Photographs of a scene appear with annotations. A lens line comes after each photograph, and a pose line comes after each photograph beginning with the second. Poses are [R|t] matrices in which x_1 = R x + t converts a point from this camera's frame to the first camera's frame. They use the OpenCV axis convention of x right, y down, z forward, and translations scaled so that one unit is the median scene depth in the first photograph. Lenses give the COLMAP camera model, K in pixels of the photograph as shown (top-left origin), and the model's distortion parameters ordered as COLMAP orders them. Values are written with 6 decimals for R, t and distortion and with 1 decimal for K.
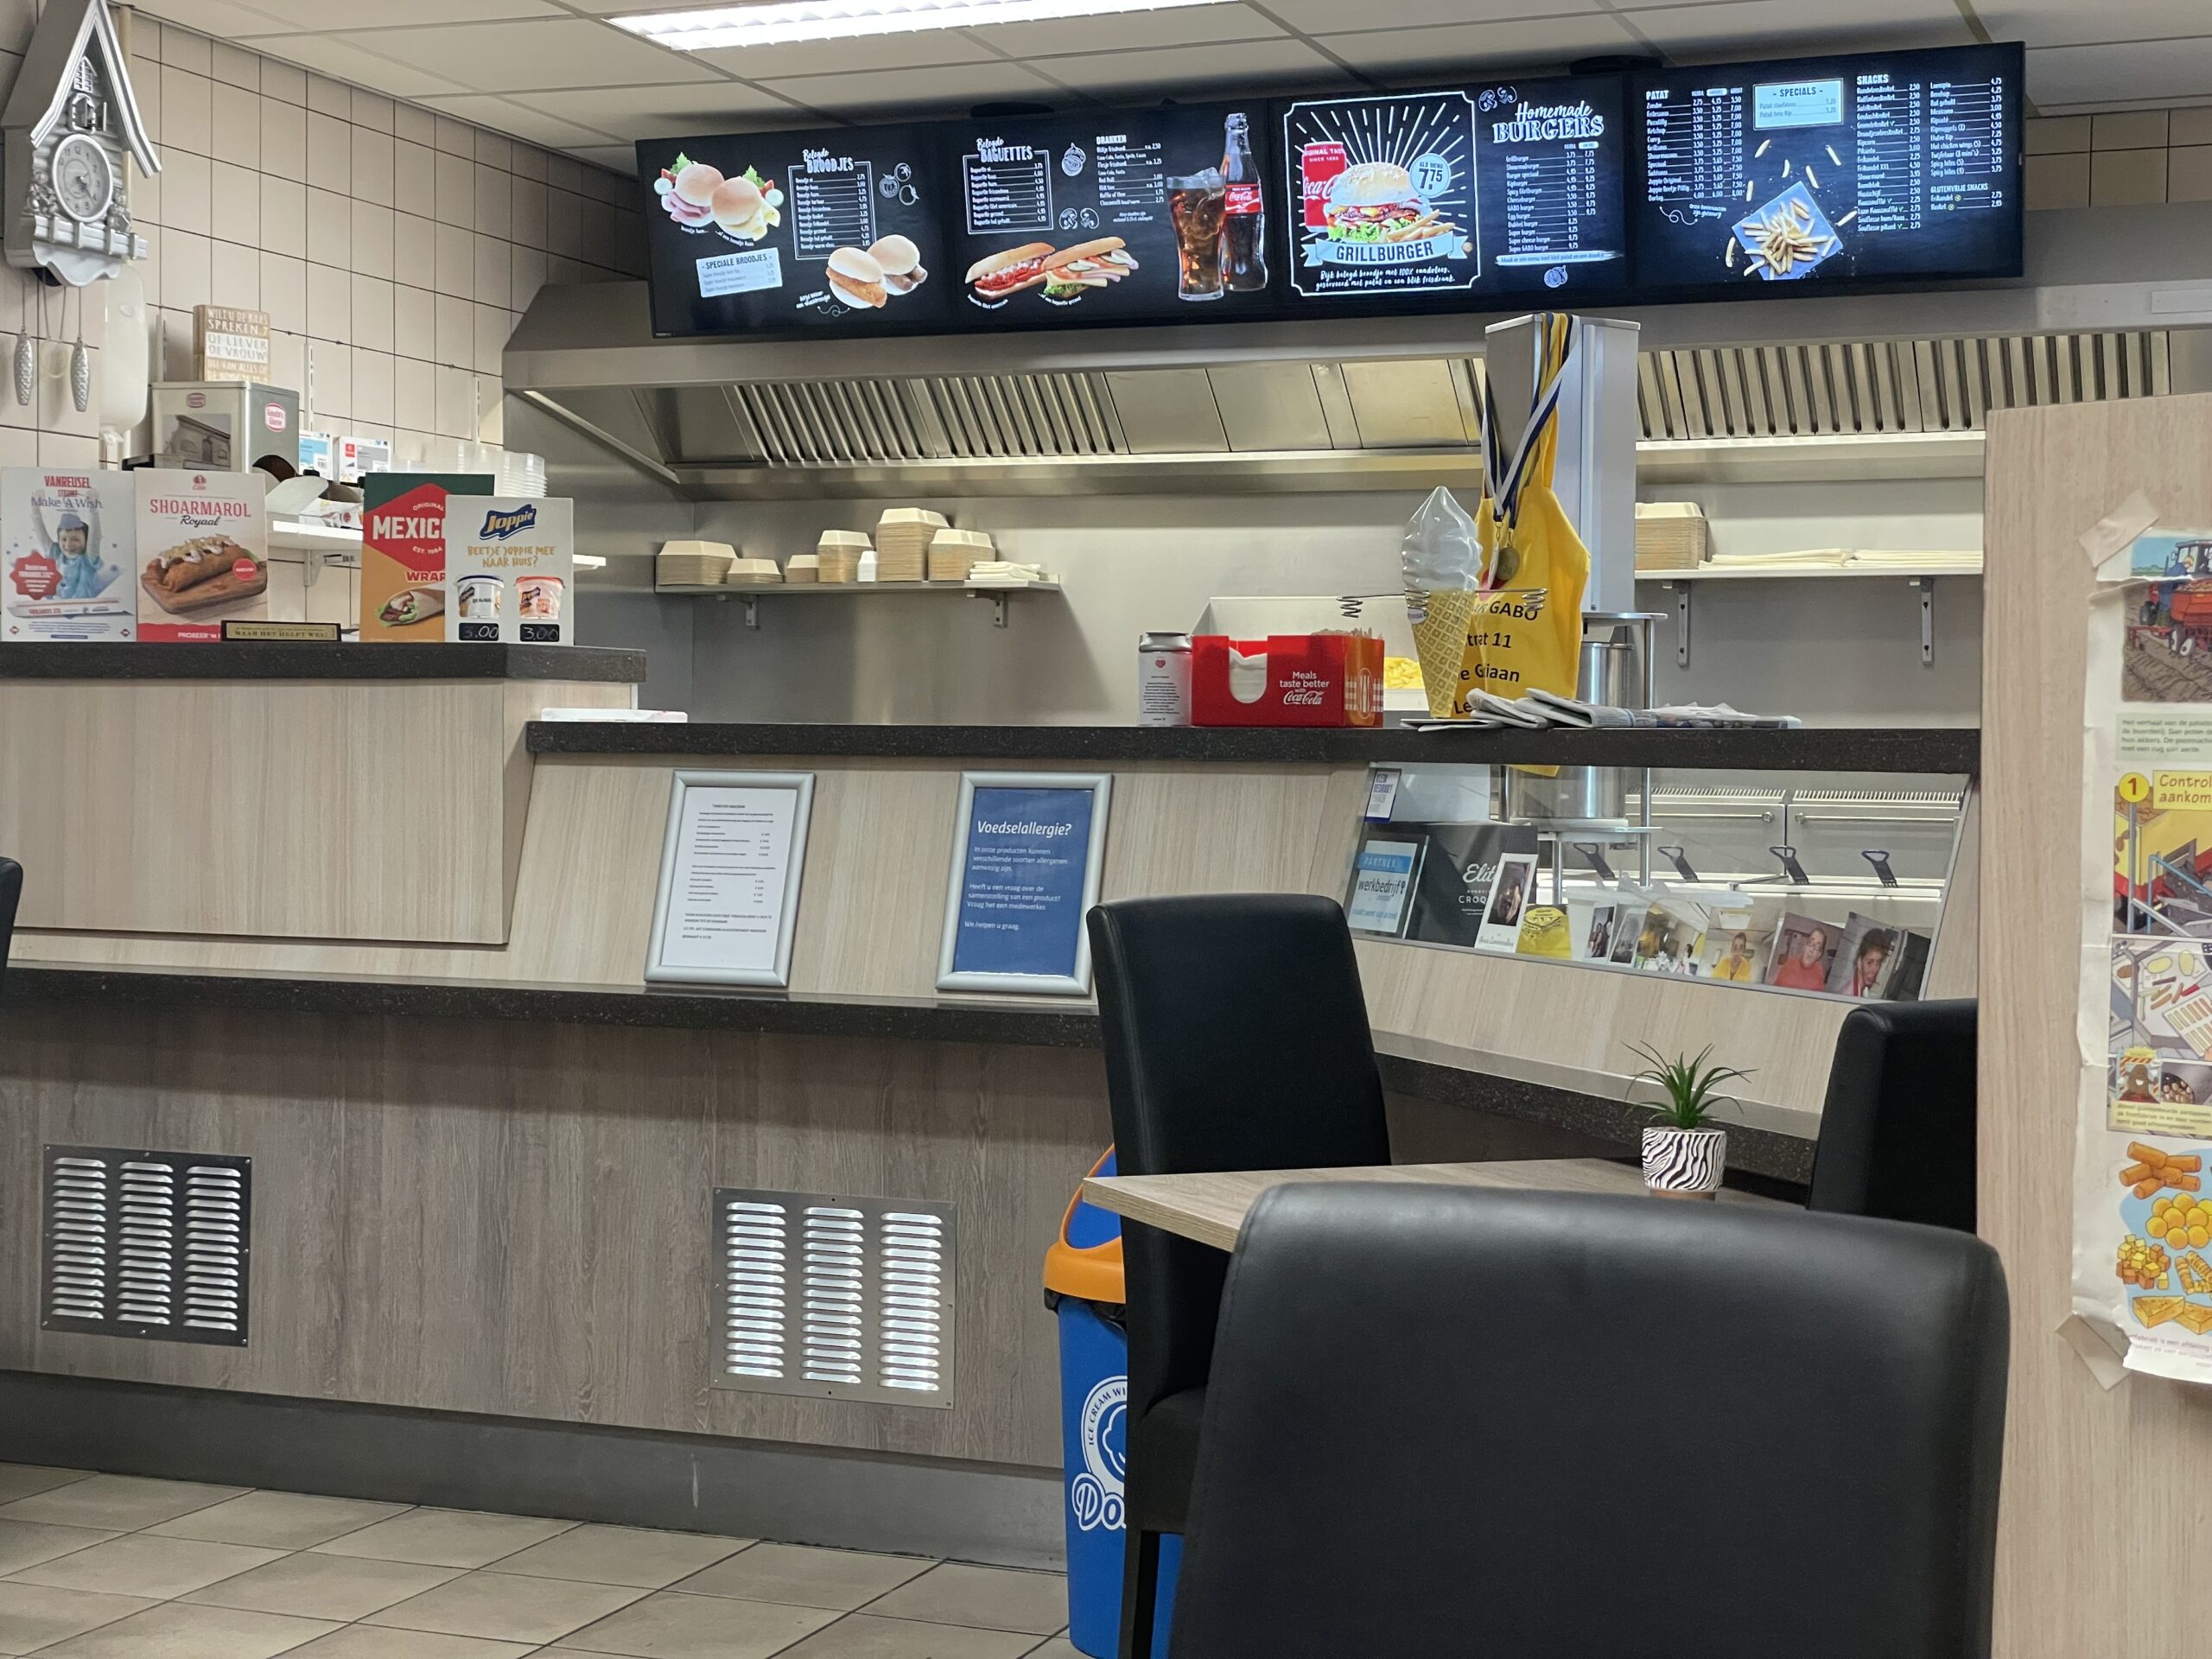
lens RADIAL K [[3284.7, 0, 1105.1], [0, 3284.7, 831.7], [0, 0, 1]] dist [0.071070, 0.000000]
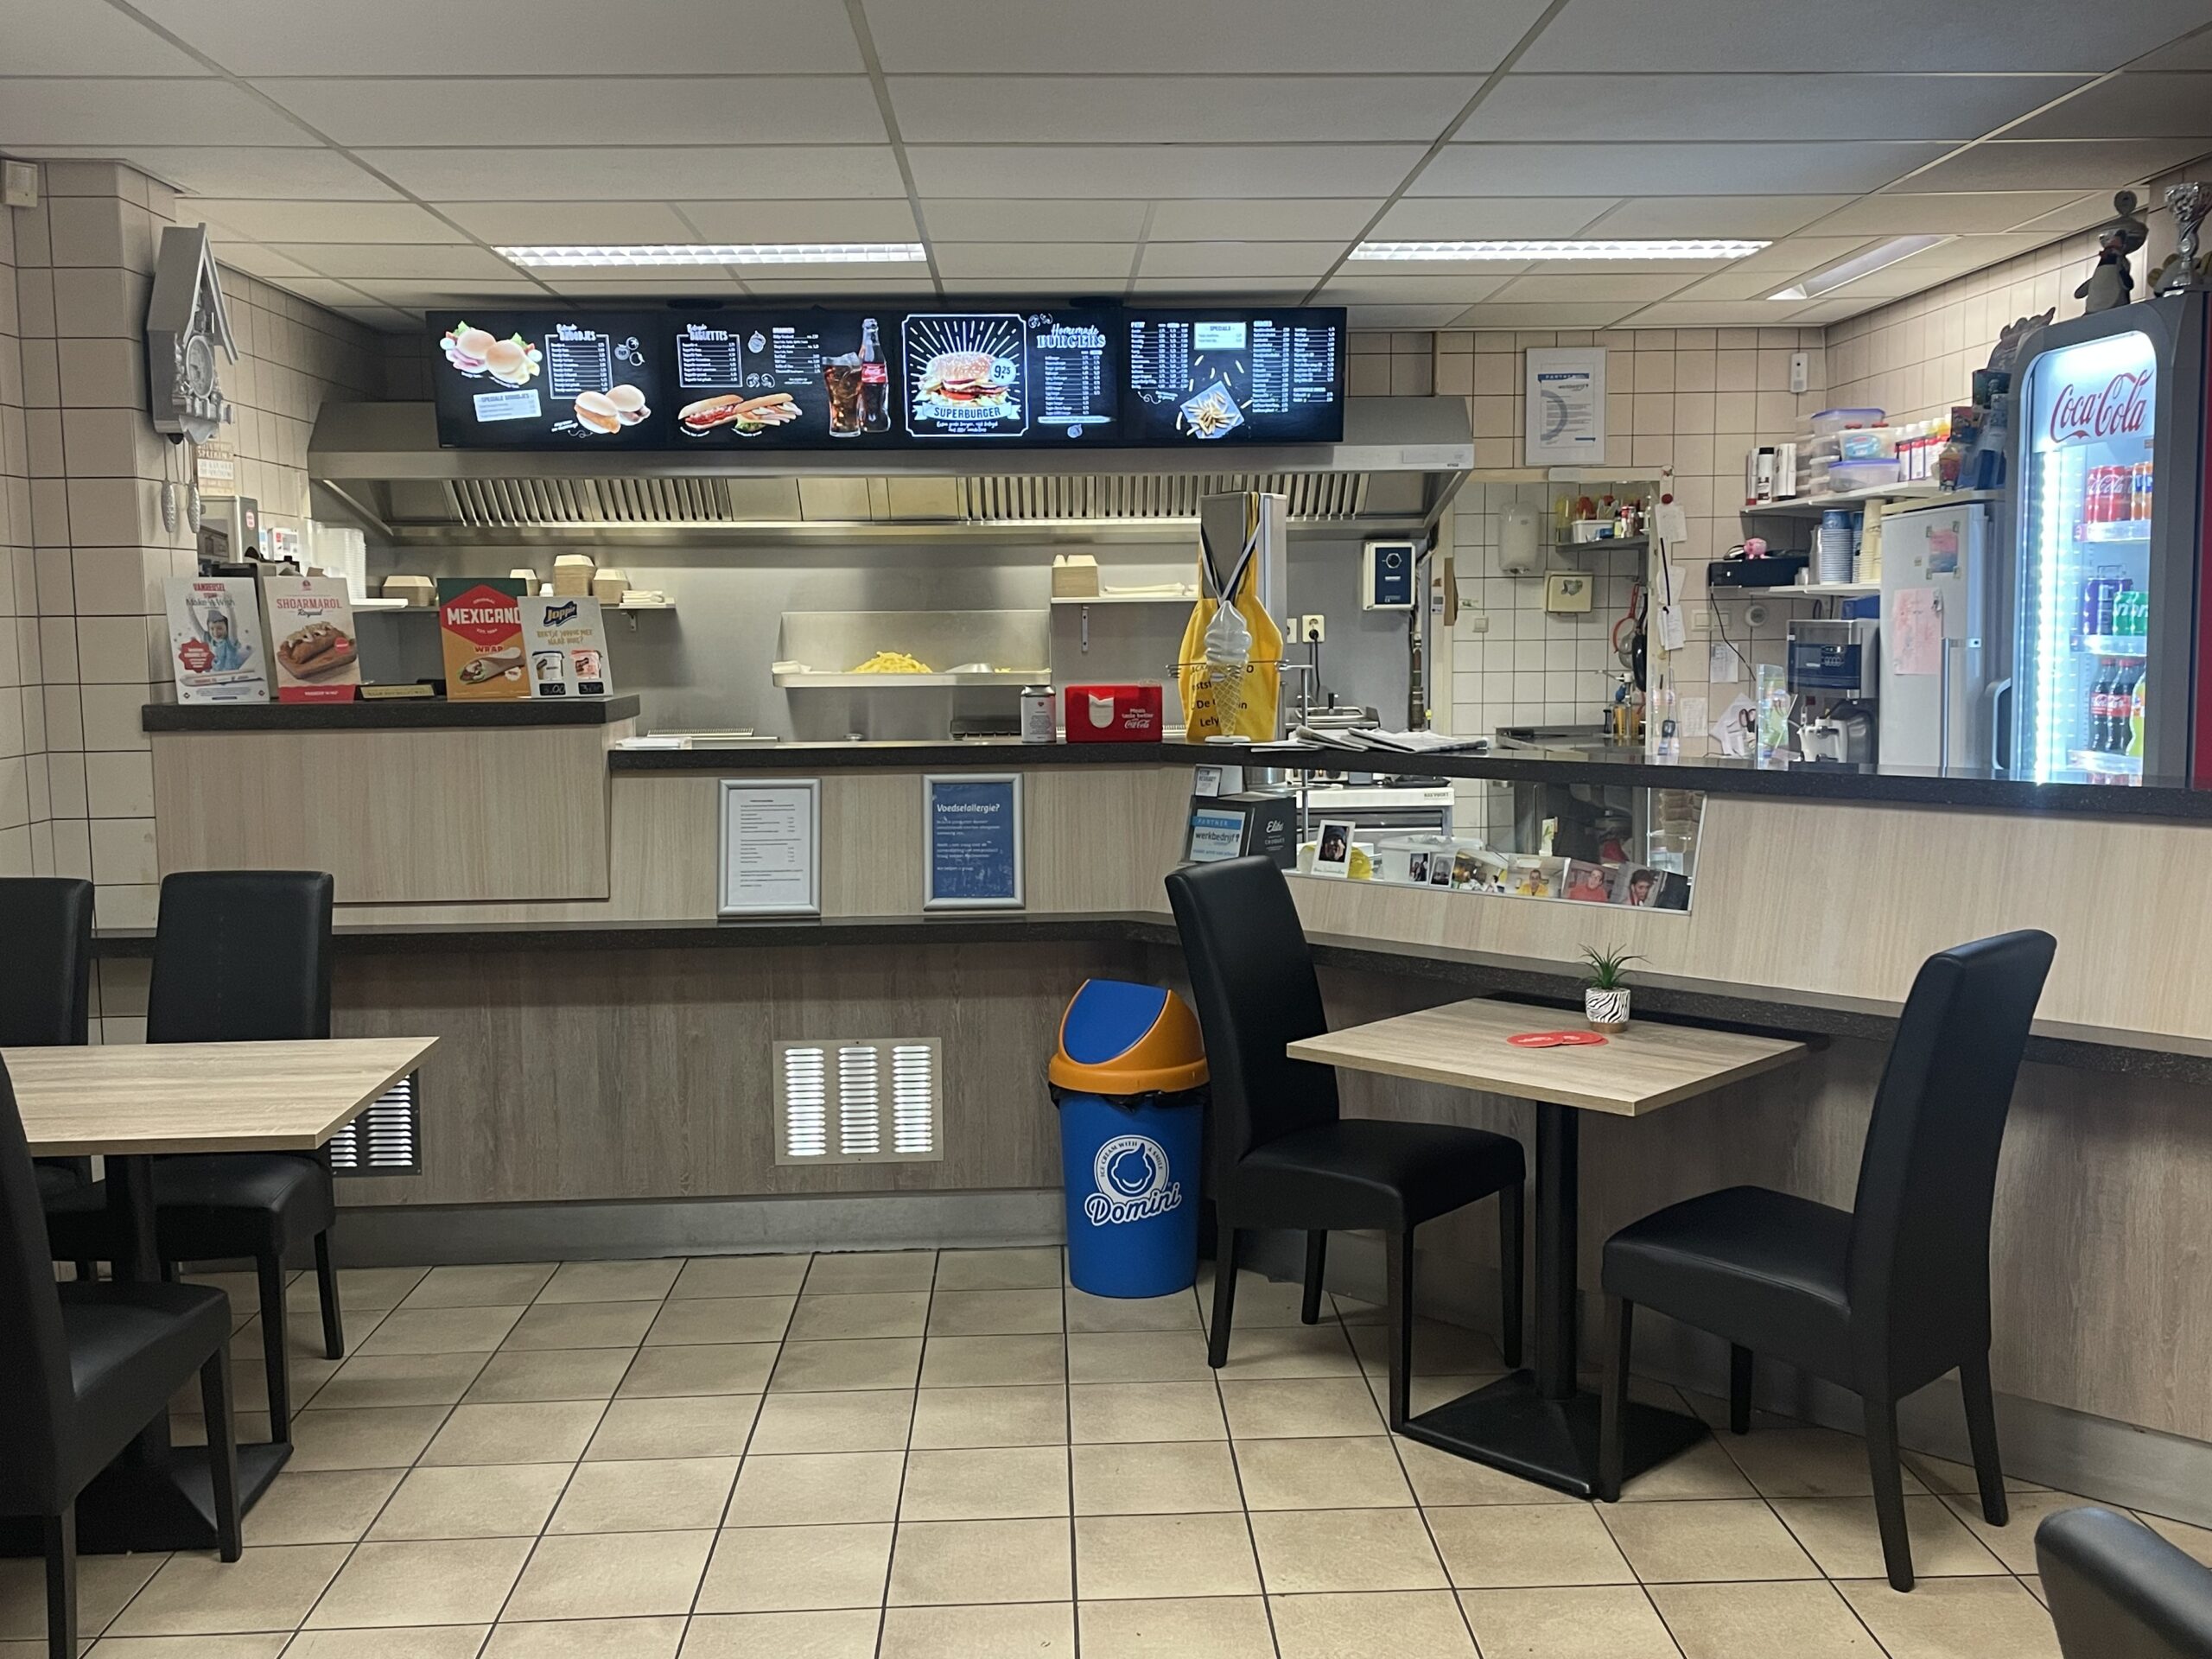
lens RADIAL K [[2077.3, 0, 1134.1], [0, 2077.3, 886.1], [0, 0, 1]] dist [0.033654, 0.000000]
pose [[0.905868, -0.076577, 0.416580, -0.340689], [0.032126, 0.993110, 0.112699, -0.067728], [-0.422340, -0.088707, 0.902086, 0.023962]]
